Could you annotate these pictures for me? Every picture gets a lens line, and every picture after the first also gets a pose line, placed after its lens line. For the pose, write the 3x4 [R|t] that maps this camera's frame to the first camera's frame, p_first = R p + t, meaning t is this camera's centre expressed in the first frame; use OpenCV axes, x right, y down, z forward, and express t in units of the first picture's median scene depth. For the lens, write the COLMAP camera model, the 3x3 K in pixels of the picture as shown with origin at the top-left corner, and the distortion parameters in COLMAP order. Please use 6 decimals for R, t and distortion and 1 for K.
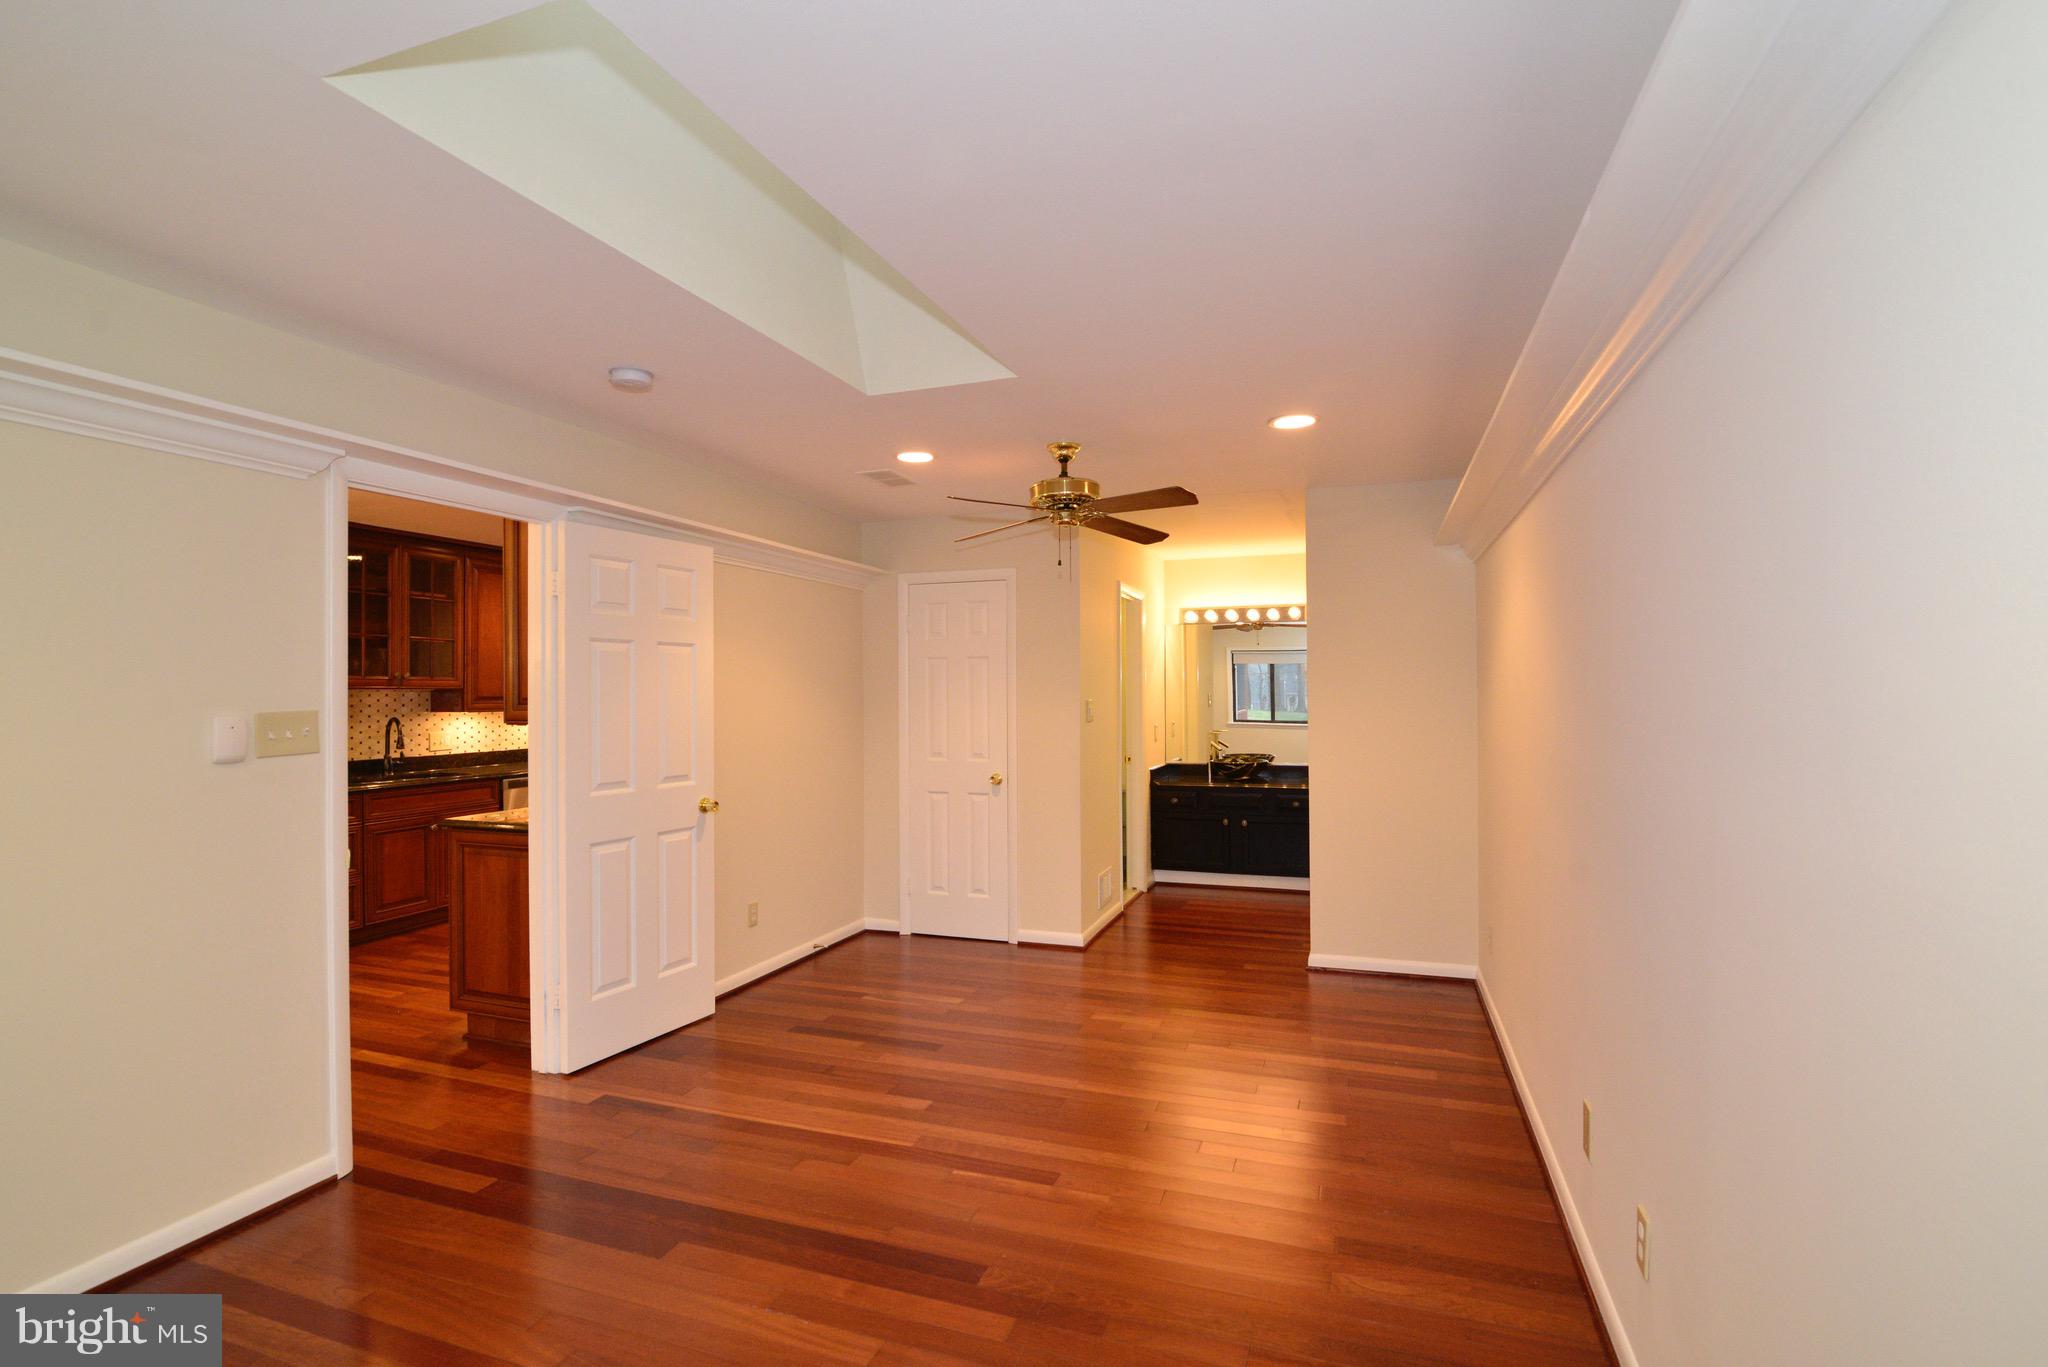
lens RADIAL K [[935.3, 0, 1024.6], [0, 935.3, 687.8], [0, 0, 1]] dist [-0.022506, 0.001563]
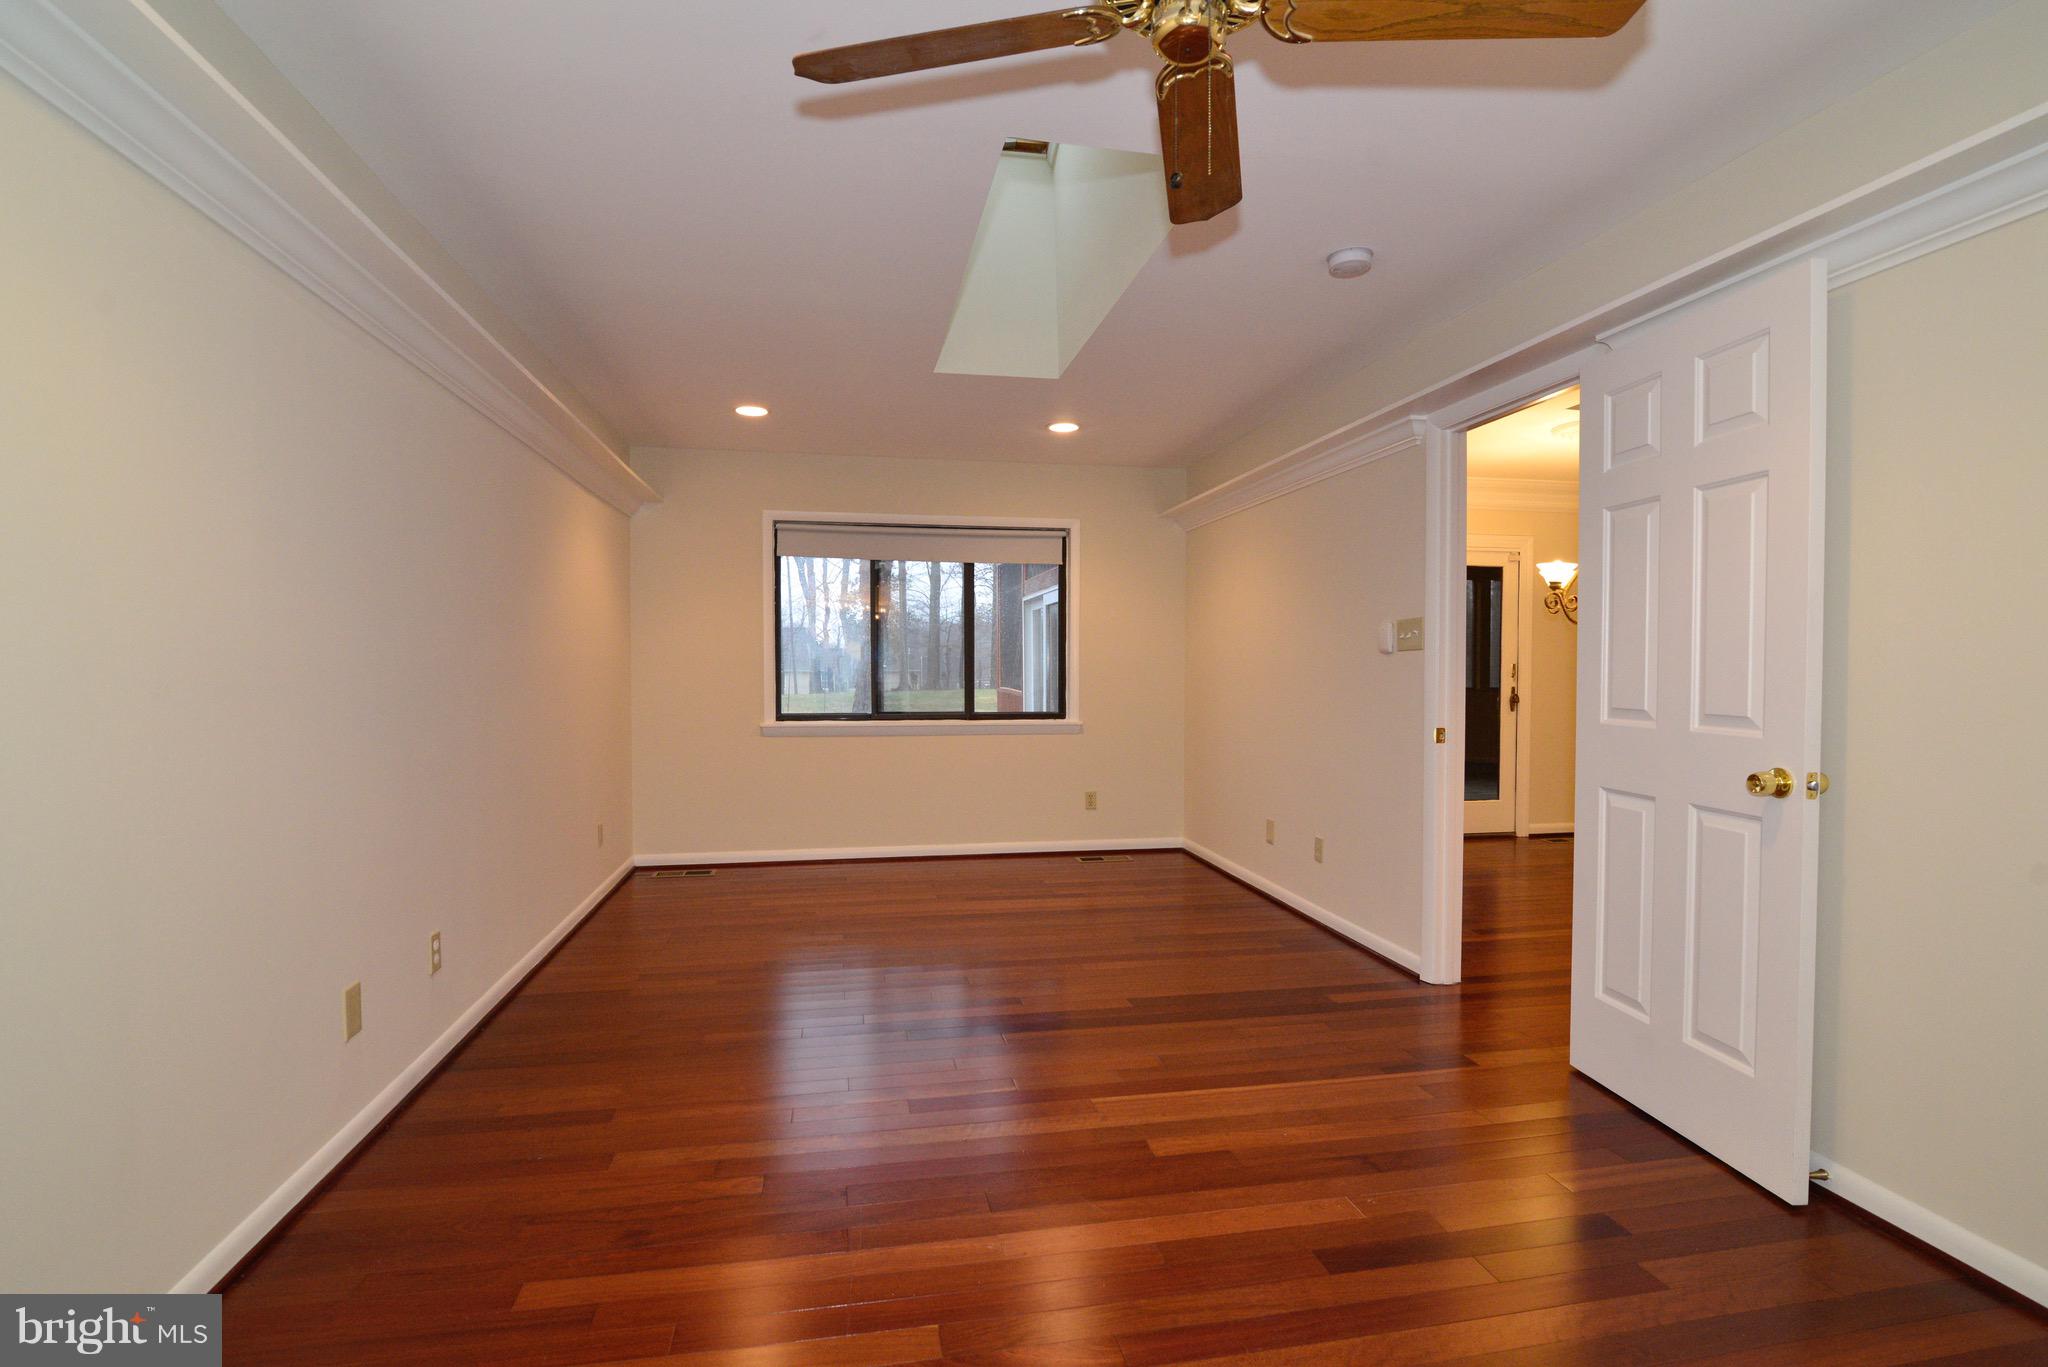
lens RADIAL K [[935.3, 0, 1018.4], [0, 935.3, 683.3], [0, 0, 1]] dist [-0.022506, 0.001563]
pose [[-0.853704, 0.019779, -0.520383, 0.241581], [0.016843, 0.999804, 0.010370, 0.051275], [0.520486, 0.000088, -0.853870, 1.057874]]
